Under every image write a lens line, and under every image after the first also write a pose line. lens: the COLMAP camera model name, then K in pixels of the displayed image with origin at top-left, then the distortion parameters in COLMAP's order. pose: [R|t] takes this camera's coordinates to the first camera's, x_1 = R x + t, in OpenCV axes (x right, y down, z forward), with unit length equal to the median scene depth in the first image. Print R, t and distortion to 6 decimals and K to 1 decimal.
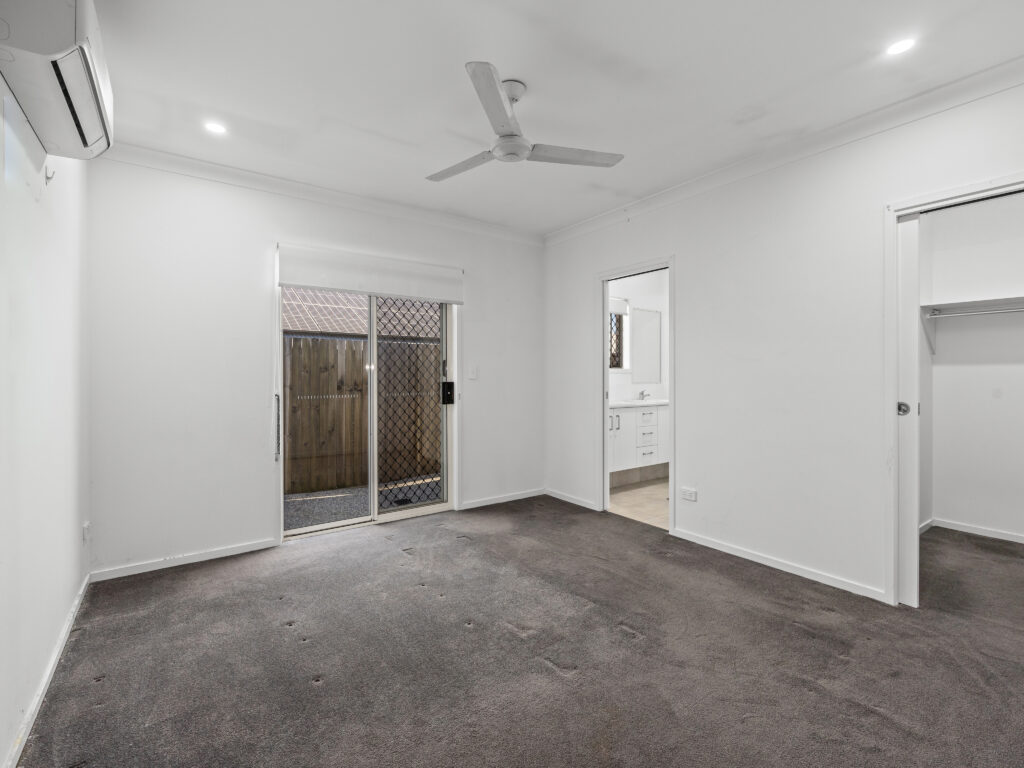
lens RADIAL K [[469.3, 0, 513.8], [0, 469.3, 381.9], [0, 0, 1]] dist [-0.013660, 0.000150]
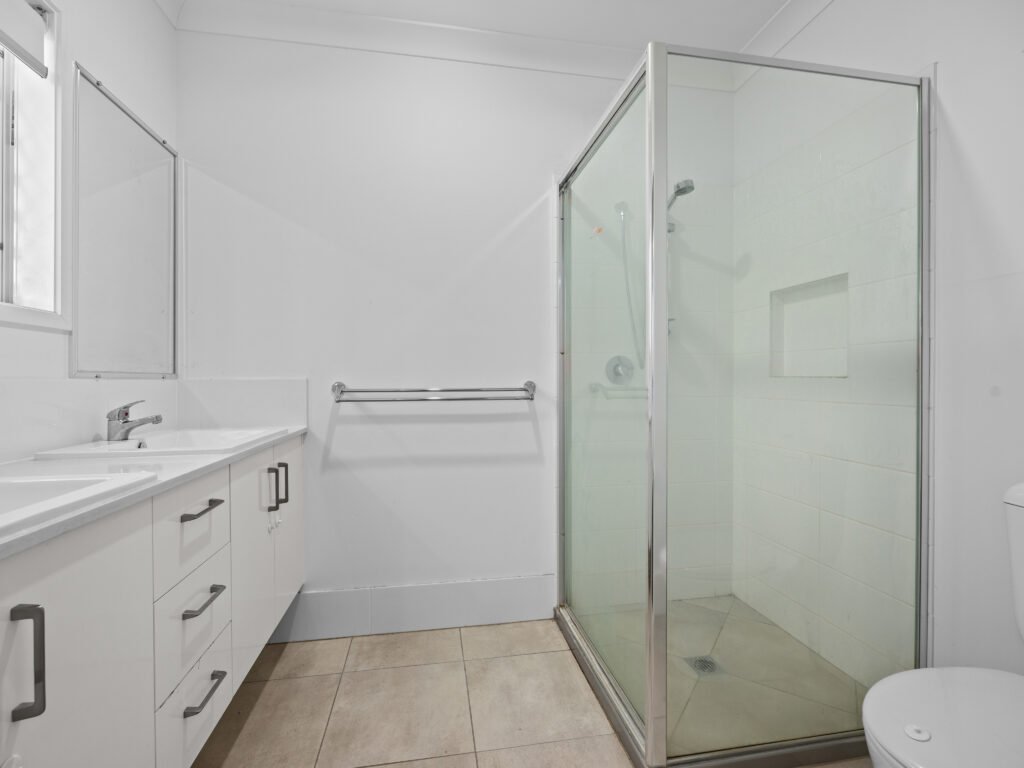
lens RADIAL K [[469.3, 0, 512.6], [0, 469.3, 383.9], [0, 0, 1]] dist [-0.013660, 0.000150]
pose [[0.421343, 0.000901, 0.906901, 0.136831], [0.002009, 0.999996, -0.001927, 0.008941], [-0.906899, 0.002634, 0.421339, 0.707113]]
